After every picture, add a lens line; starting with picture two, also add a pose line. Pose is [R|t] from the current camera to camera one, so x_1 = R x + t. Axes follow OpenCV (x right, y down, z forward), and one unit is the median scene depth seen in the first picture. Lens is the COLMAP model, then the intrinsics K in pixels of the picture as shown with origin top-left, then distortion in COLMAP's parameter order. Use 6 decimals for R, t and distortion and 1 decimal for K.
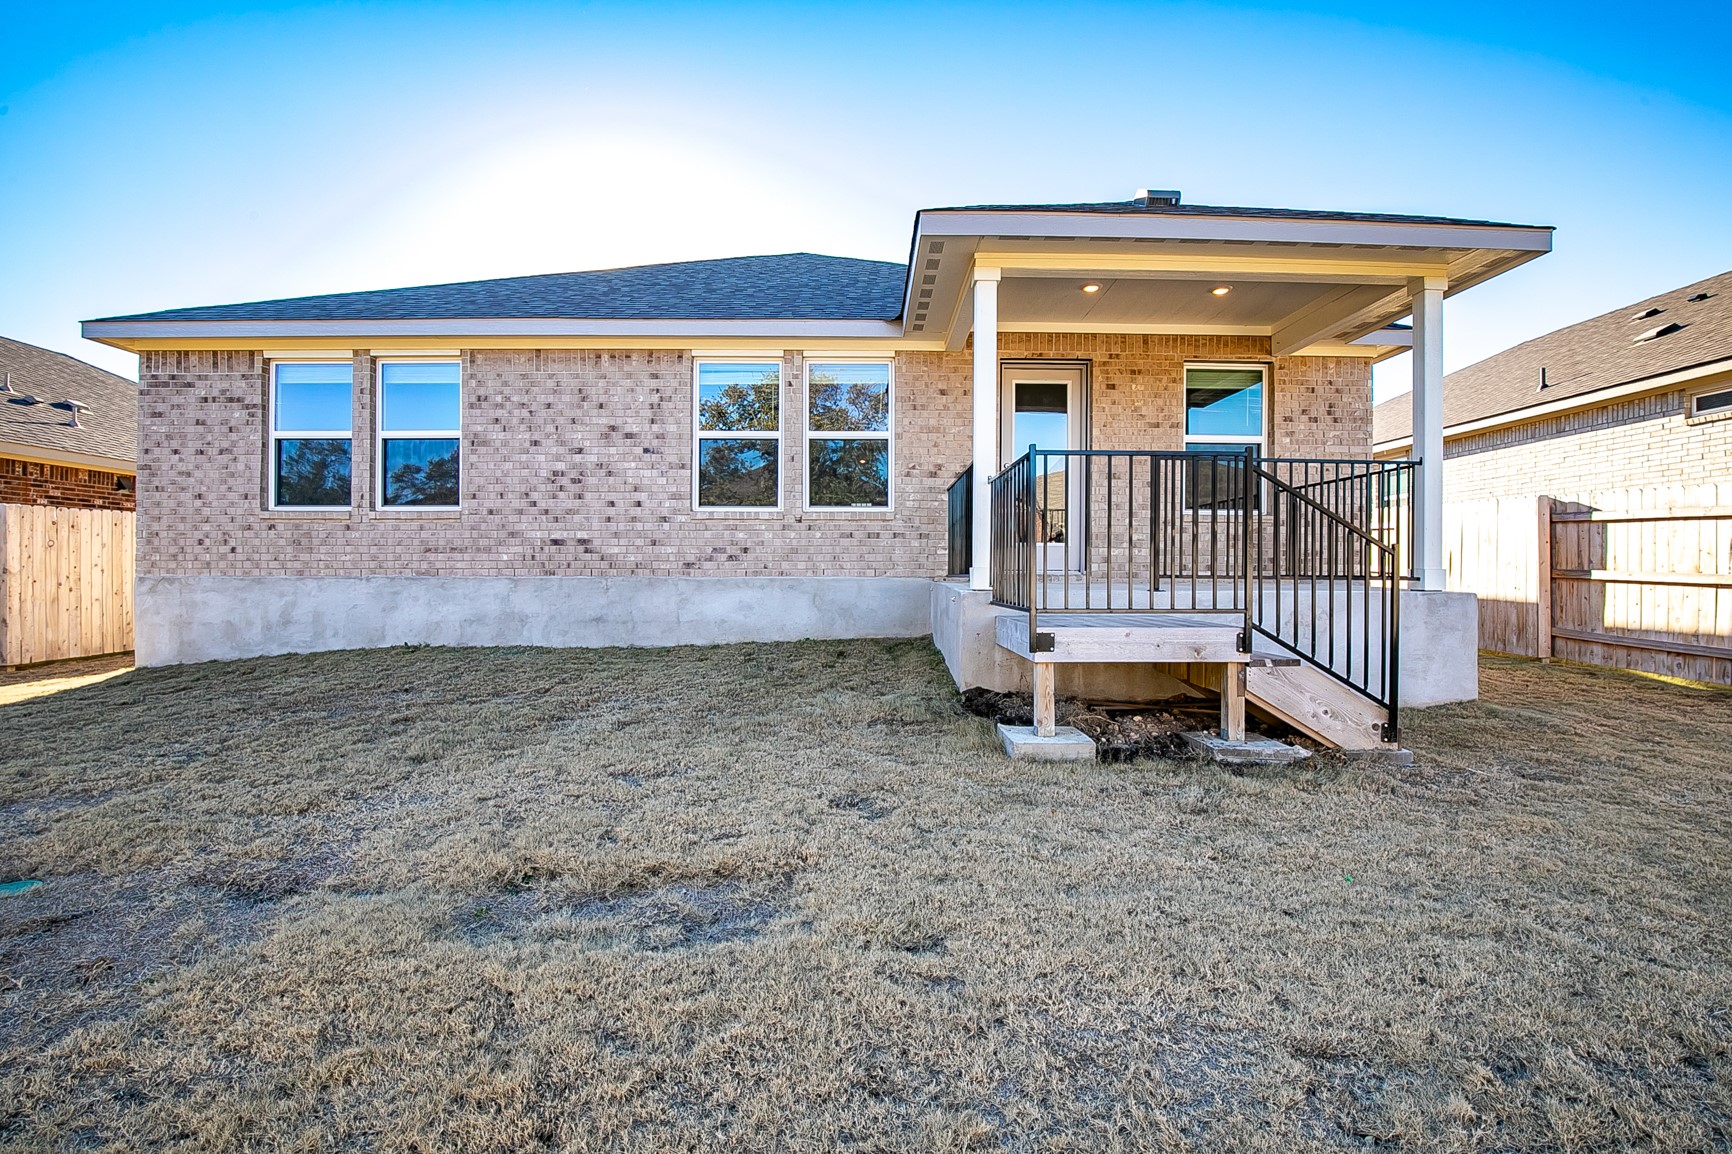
lens RADIAL K [[795.1, 0, 863.4], [0, 795.1, 580.0], [0, 0, 1]] dist [-0.027617, 0.001926]
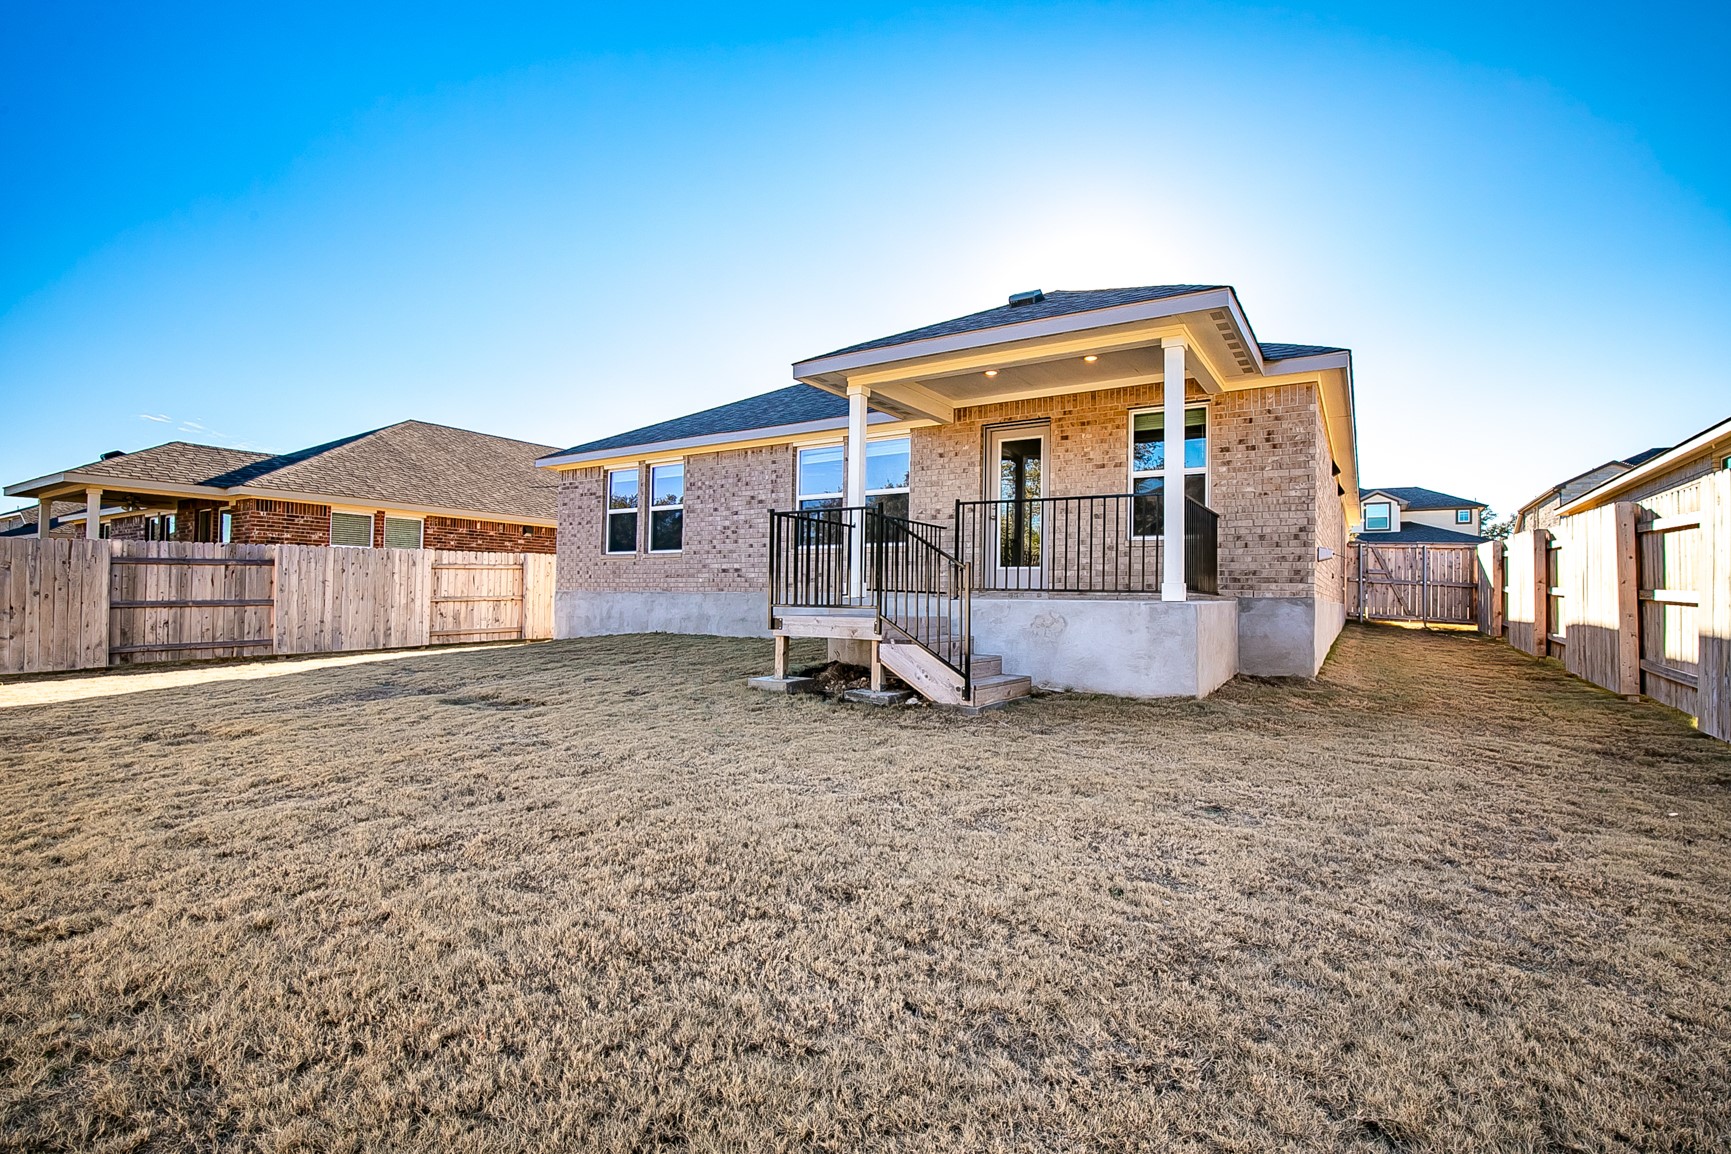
lens RADIAL K [[794.7, 0, 858.5], [0, 794.7, 584.8], [0, 0, 1]] dist [-0.027617, 0.001926]
pose [[0.831784, -0.001507, -0.555097, 0.728335], [-0.017691, 0.999416, -0.029223, 0.022704], [0.554817, 0.034127, 0.831272, -0.180934]]
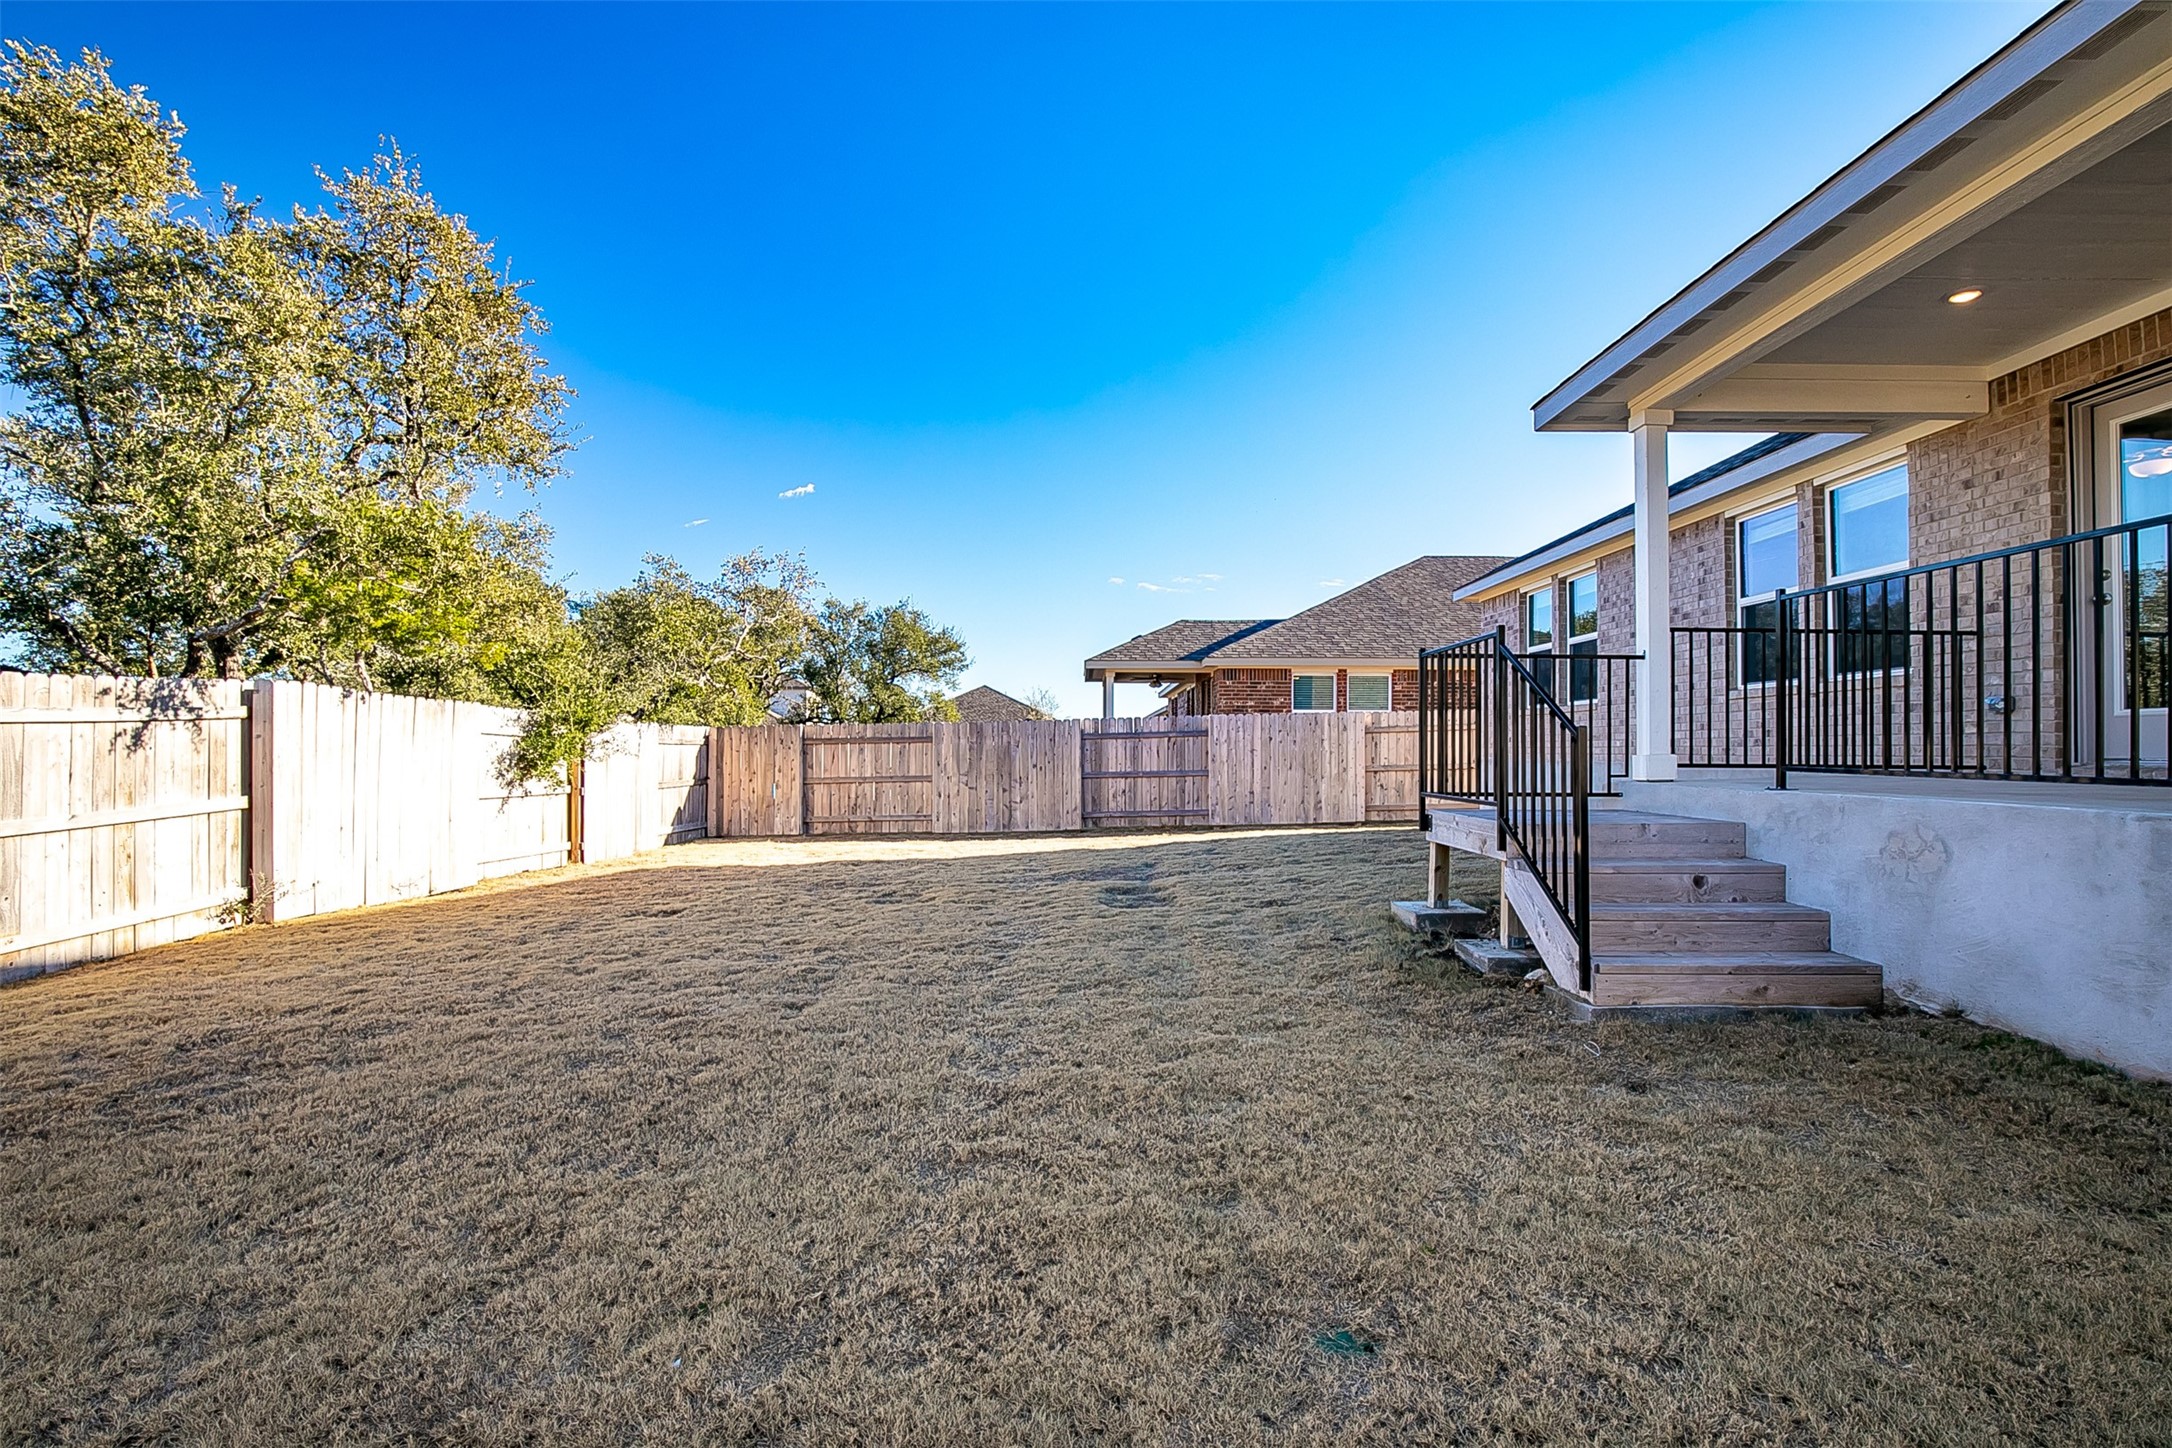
lens RADIAL K [[997.1, 0, 1087.4], [0, 997.1, 729.5], [0, 0, 1]] dist [-0.027617, 0.001926]
pose [[-0.011970, -0.022467, -0.999676, 0.904691], [-0.012625, 0.999671, -0.022316, -0.009146], [0.999849, 0.012354, -0.012250, 0.293543]]
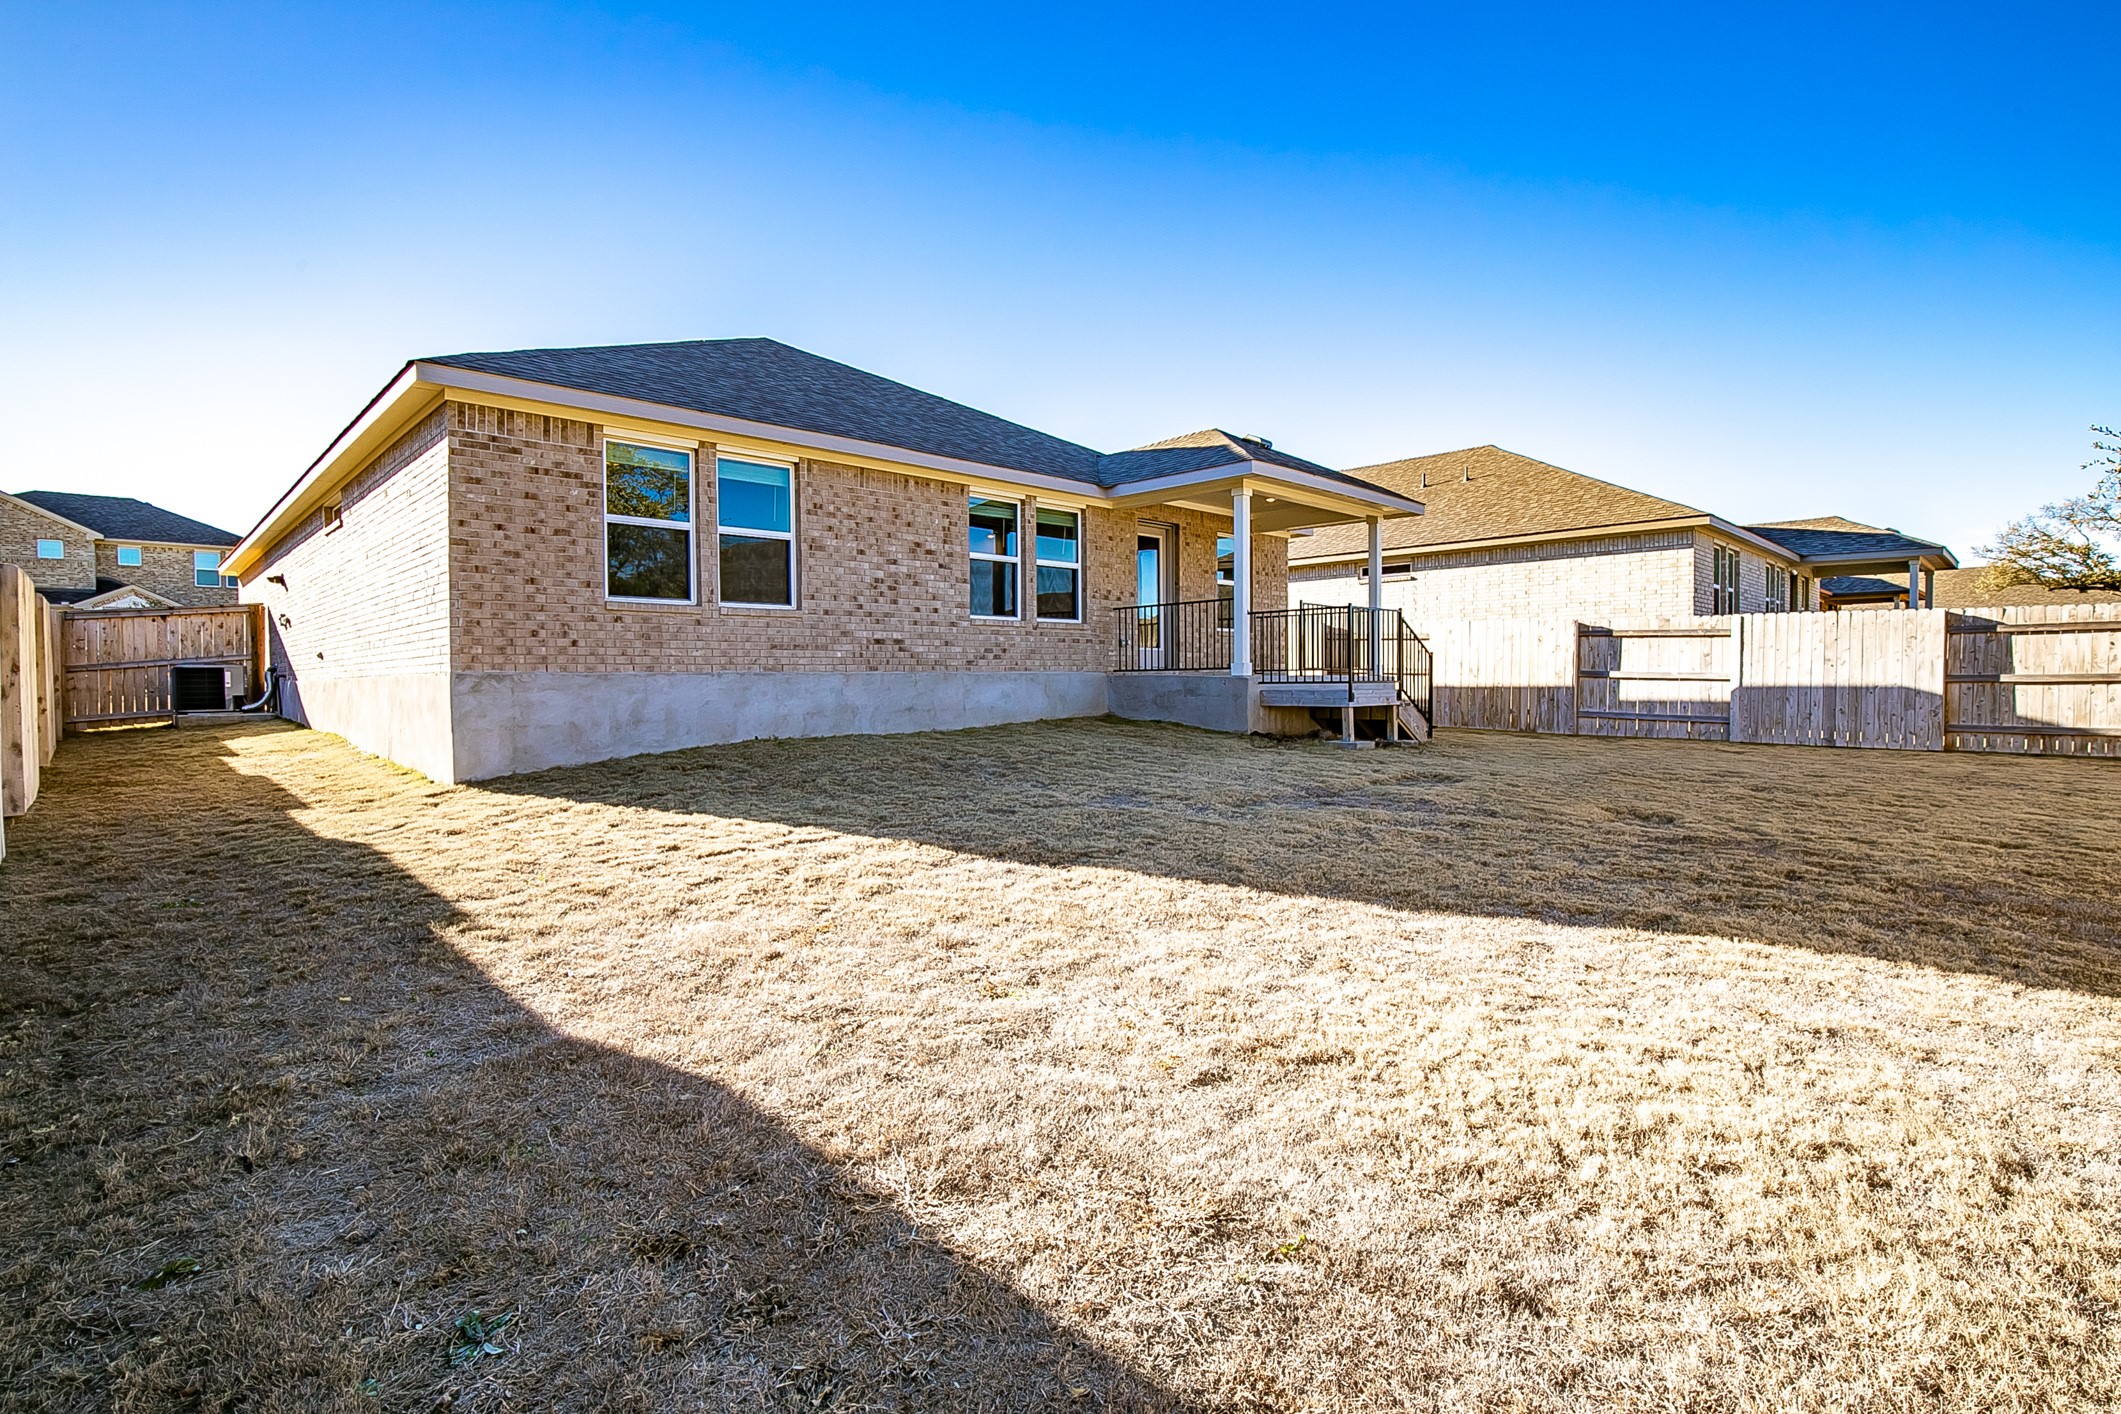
lens RADIAL K [[1032.5, 0, 1062.5], [0, 1032.5, 704.1], [0, 0, 1]] dist [-0.005219, -0.000442]
pose [[0.721596, -0.024111, 0.691895, -1.221507], [0.016553, 0.999709, 0.017574, 0.020002], [-0.692117, -0.001229, 0.721784, -0.245114]]
